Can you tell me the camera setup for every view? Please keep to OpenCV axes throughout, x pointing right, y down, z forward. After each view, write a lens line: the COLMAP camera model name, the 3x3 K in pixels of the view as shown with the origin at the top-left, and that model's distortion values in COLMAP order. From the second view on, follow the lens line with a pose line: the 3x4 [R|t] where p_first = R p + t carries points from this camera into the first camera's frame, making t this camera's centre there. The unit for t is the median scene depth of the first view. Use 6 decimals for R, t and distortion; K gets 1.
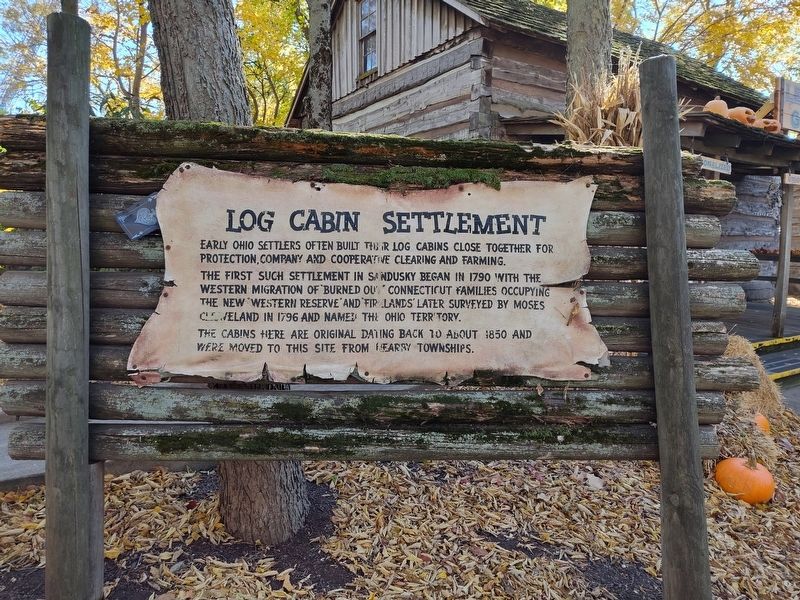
lens RADIAL K [[566.2, 0, 401.1], [0, 566.2, 297.4], [0, 0, 1]] dist [0.012740, -0.002591]
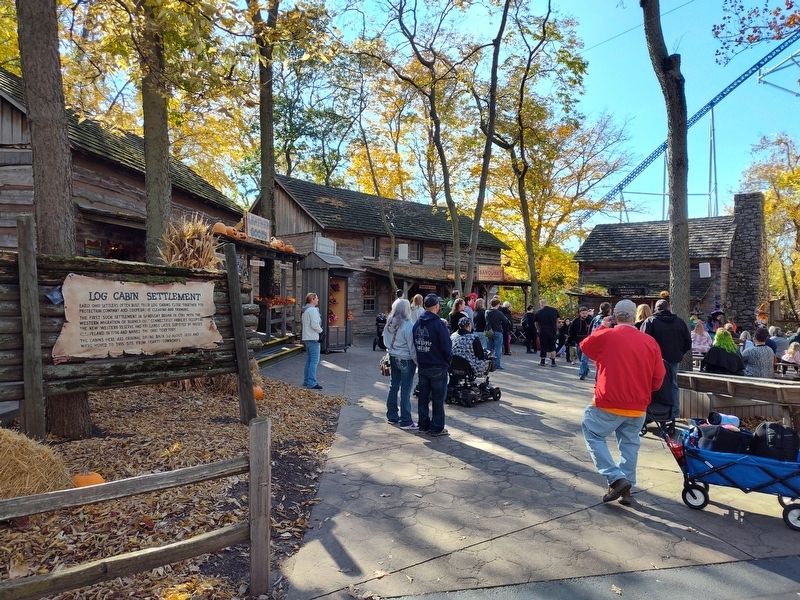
lens RADIAL K [[566.2, 0, 400.4], [0, 566.2, 301.0], [0, 0, 1]] dist [0.012740, -0.002591]
pose [[0.628570, -0.011691, 0.777665, -1.408618], [0.059224, 0.997703, -0.032871, 0.052872], [-0.775495, 0.066718, 0.627819, -1.683701]]
